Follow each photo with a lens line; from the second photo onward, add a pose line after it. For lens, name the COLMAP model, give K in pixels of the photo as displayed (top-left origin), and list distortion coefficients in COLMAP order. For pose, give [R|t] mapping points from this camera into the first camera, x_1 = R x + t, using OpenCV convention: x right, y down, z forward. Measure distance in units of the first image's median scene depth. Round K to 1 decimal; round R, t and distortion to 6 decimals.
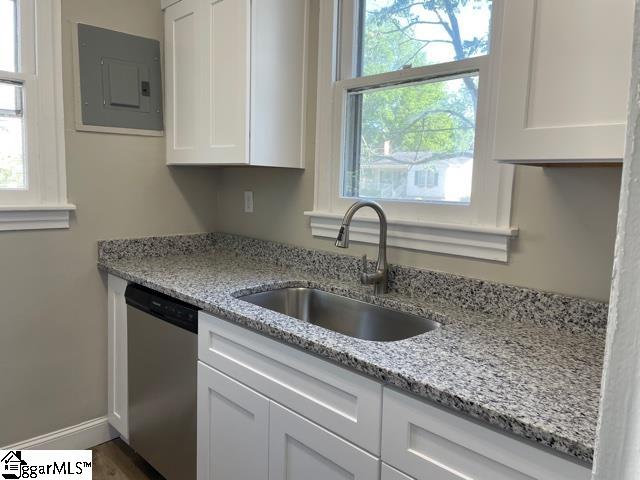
lens RADIAL K [[482.9, 0, 320.3], [0, 482.9, 234.5], [0, 0, 1]] dist [0.086253, -0.109623]
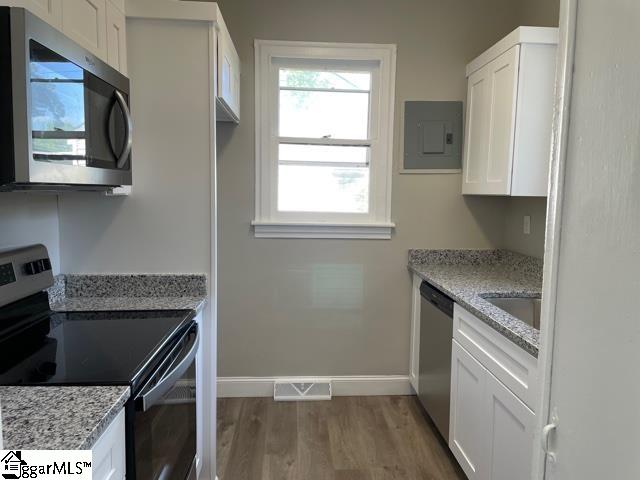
lens RADIAL K [[482.9, 0, 320.3], [0, 482.9, 234.5], [0, 0, 1]] dist [0.086253, -0.109623]
pose [[0.757749, 0.045106, -0.650985, 0.278155], [-0.068048, 0.997631, -0.010084, 0.001724], [0.648988, 0.051940, 0.759023, -0.249989]]
